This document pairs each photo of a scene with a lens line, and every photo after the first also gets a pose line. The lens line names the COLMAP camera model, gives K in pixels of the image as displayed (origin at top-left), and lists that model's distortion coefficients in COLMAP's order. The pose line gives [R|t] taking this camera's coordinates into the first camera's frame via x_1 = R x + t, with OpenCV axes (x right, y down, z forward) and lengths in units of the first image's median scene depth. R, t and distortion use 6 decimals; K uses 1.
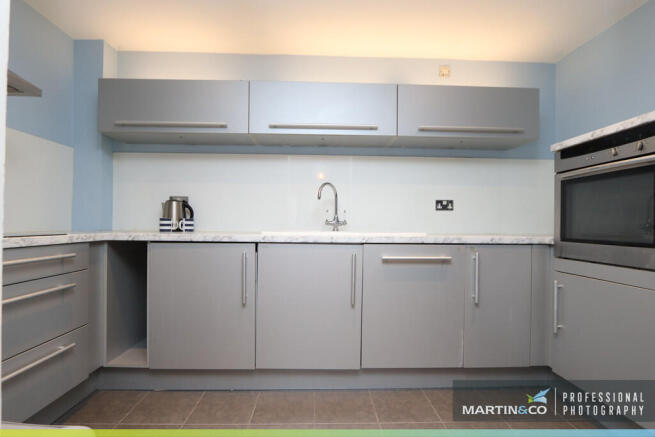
lens RADIAL K [[301.3, 0, 330.1], [0, 301.3, 219.1], [0, 0, 1]] dist [-0.012386, -0.000898]
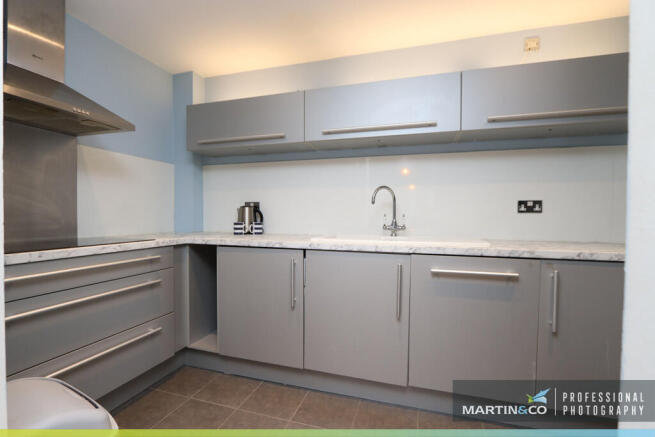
lens RADIAL K [[301.3, 0, 327.4], [0, 301.3, 220.1], [0, 0, 1]] dist [-0.012386, -0.000898]
pose [[0.946772, 0.001923, -0.321899, 0.146339], [0.006224, 0.999686, 0.024276, -0.041298], [0.321845, -0.024988, 0.946463, 0.036600]]
